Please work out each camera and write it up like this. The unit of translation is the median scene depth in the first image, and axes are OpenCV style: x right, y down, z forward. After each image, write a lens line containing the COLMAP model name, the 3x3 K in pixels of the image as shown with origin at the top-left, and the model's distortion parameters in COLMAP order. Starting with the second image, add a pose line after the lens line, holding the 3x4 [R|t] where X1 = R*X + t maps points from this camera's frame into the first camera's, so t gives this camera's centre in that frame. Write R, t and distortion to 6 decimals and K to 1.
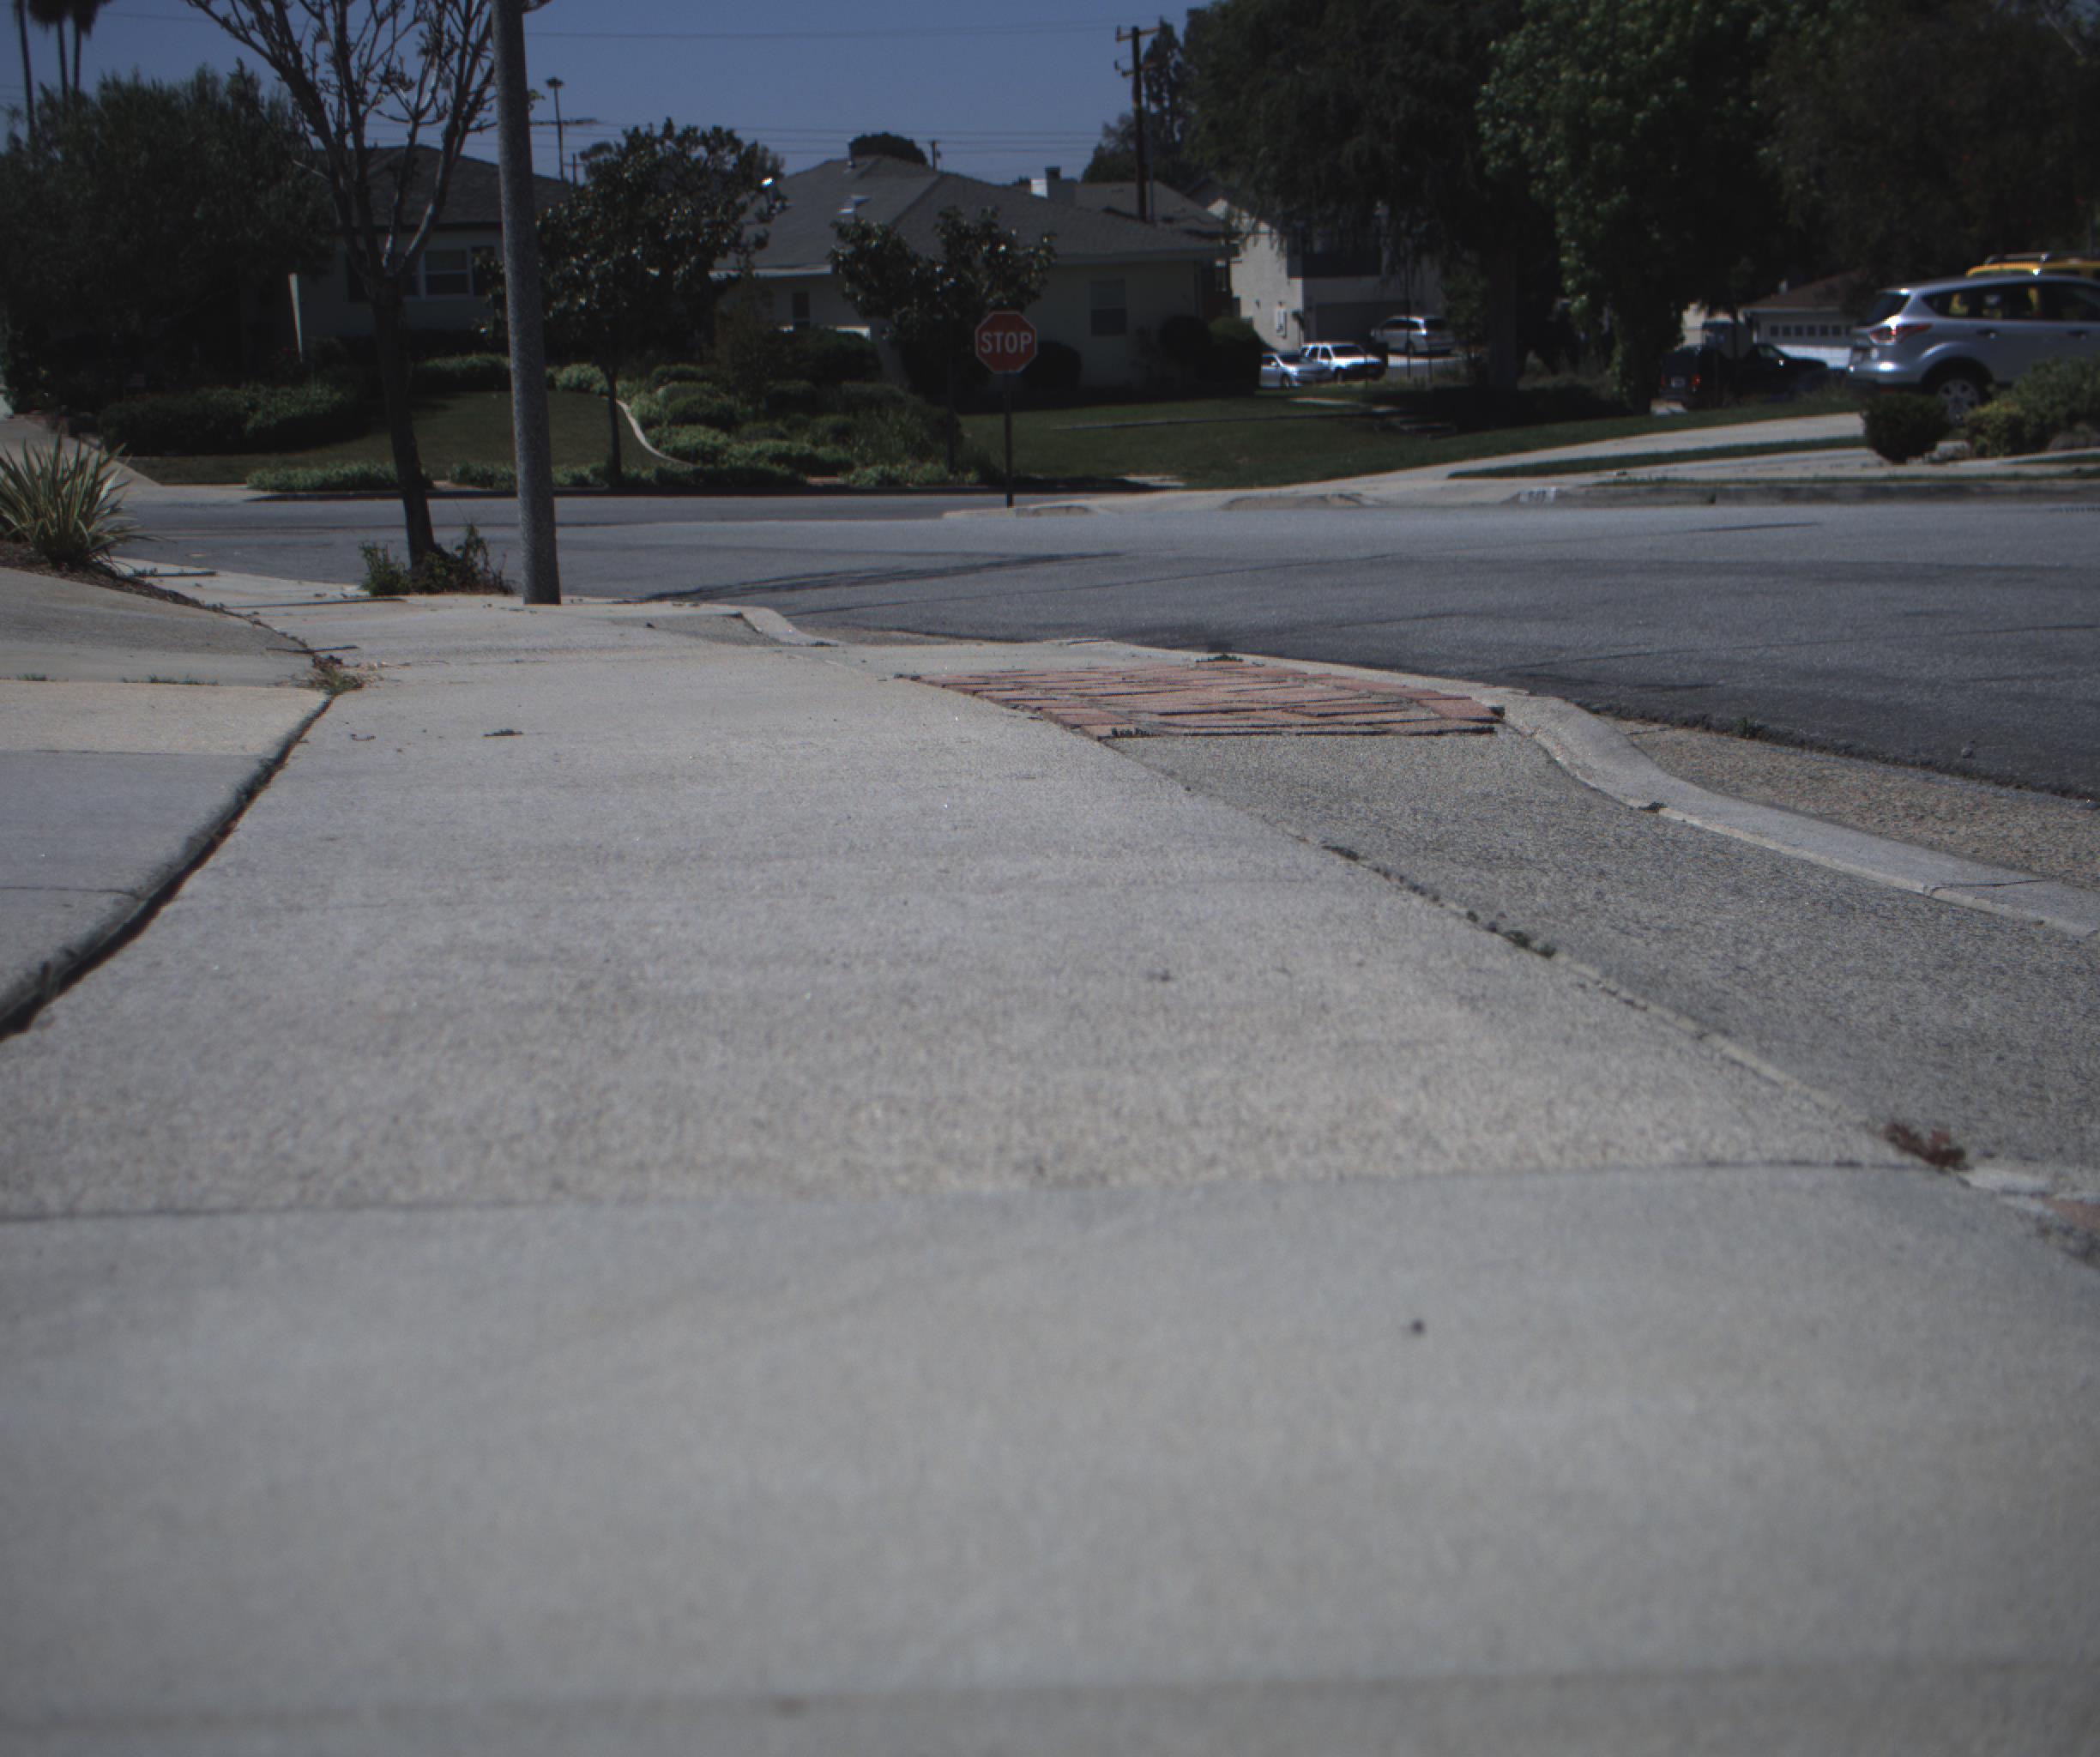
lens RADIAL K [[3899.9, 0, 1026.8], [0, 3899.9, 836.1], [0, 0, 1]] dist [-0.177376, 0.904936]
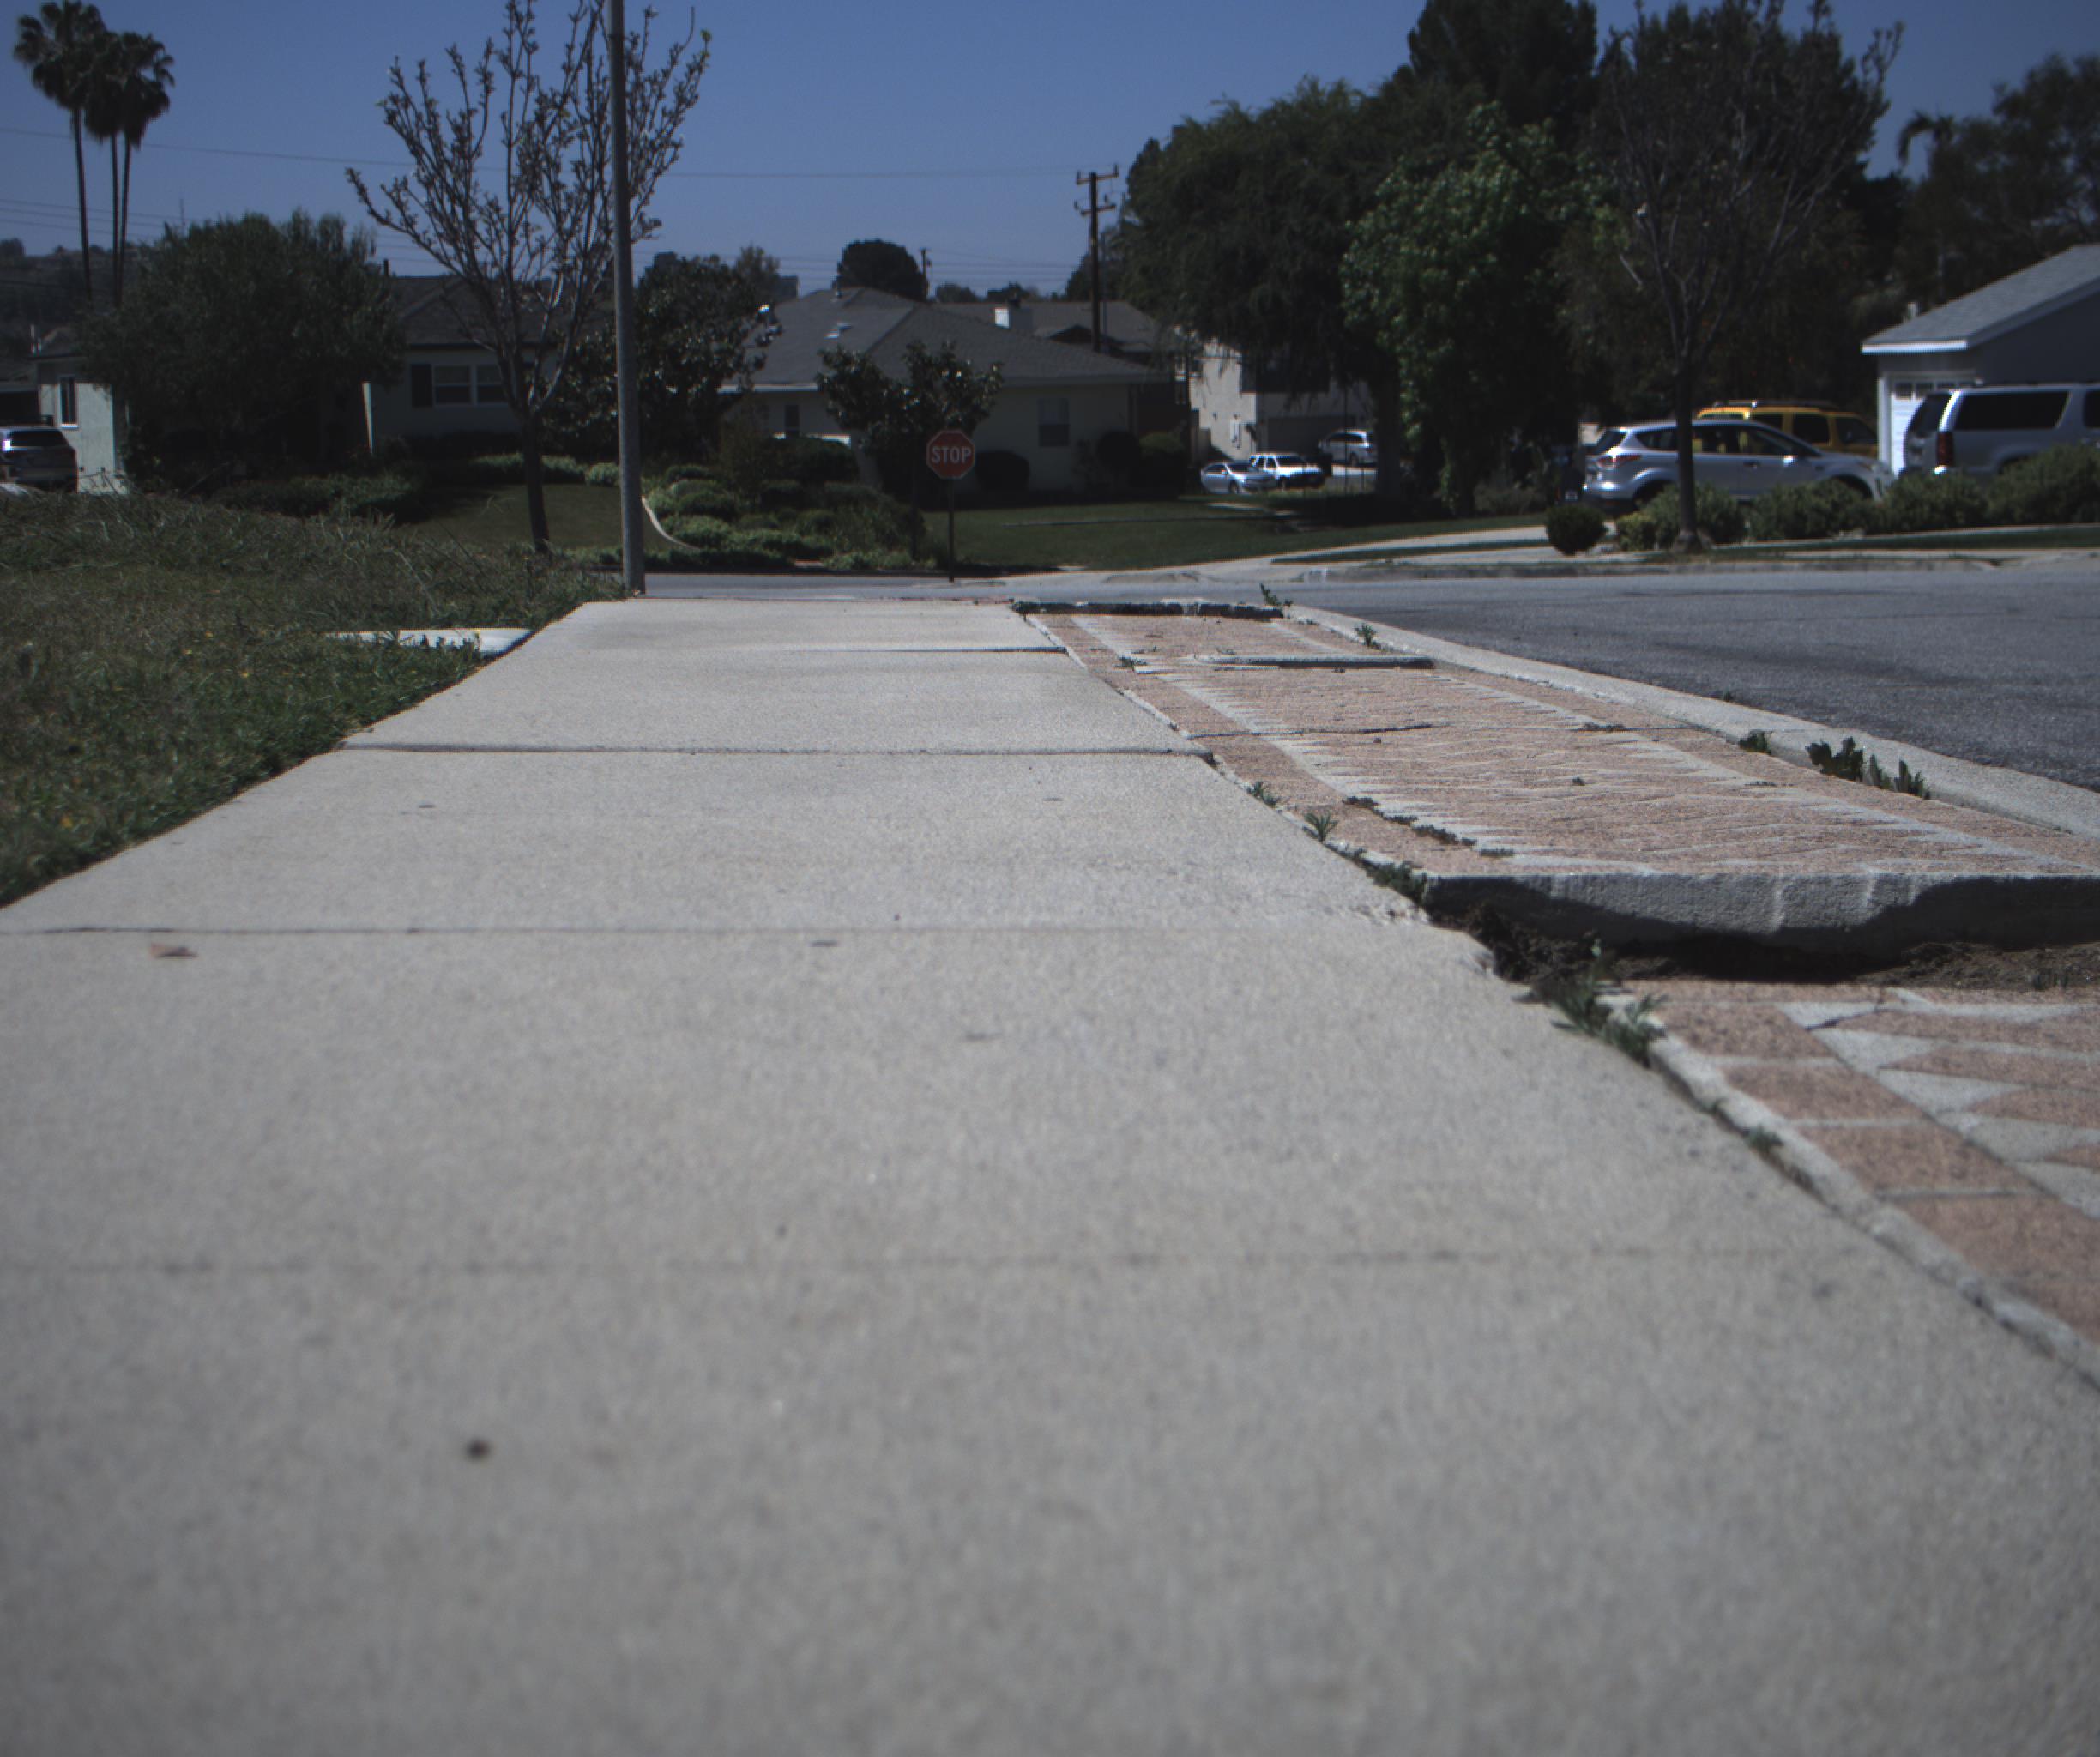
lens RADIAL K [[3899.9, 0, 1026.8], [0, 3899.9, 836.1], [0, 0, 1]] dist [-0.177376, 0.904936]
pose [[0.999823, 0.018344, 0.004288, 0.012179], [-0.018227, 0.999498, -0.025928, 0.023521], [-0.004762, 0.025845, 0.999655, -0.208200]]
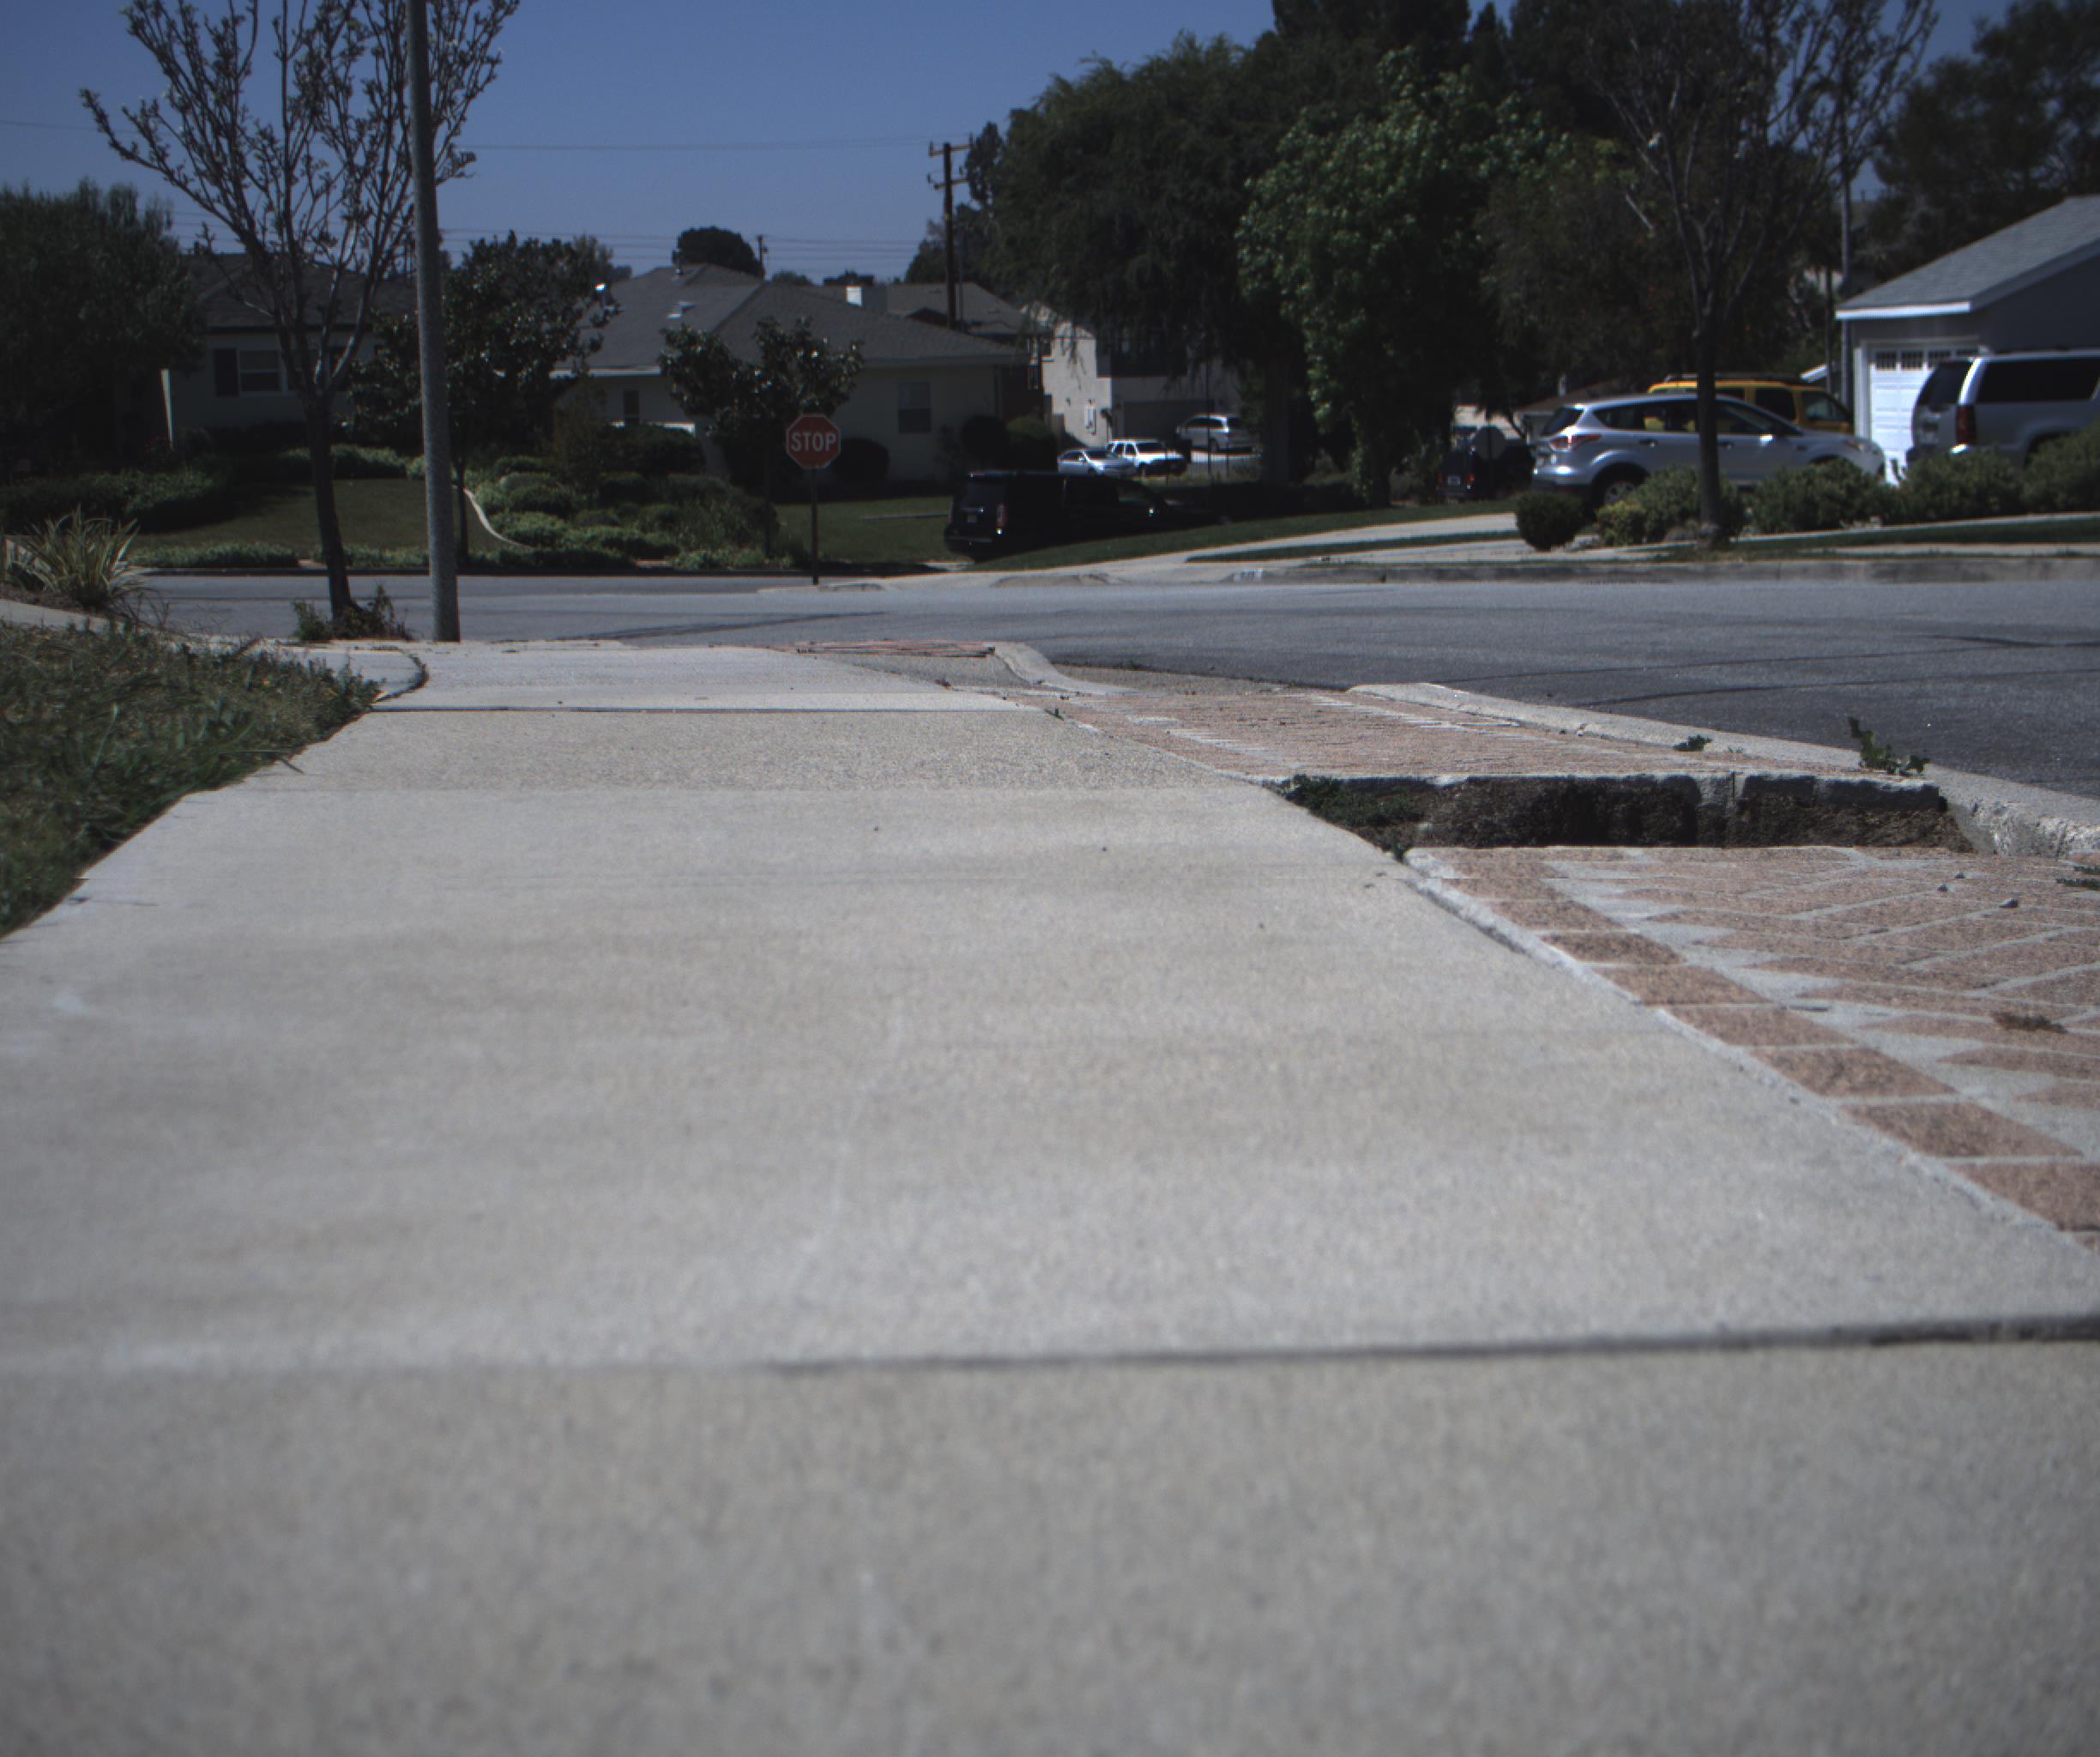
lens RADIAL K [[3899.9, 0, 1026.8], [0, 3899.9, 836.1], [0, 0, 1]] dist [-0.177376, 0.904936]
pose [[0.998959, 0.006158, 0.045202, 0.004686], [-0.005097, 0.999710, -0.023545, 0.011401], [-0.045334, 0.023290, 0.998700, -0.104330]]
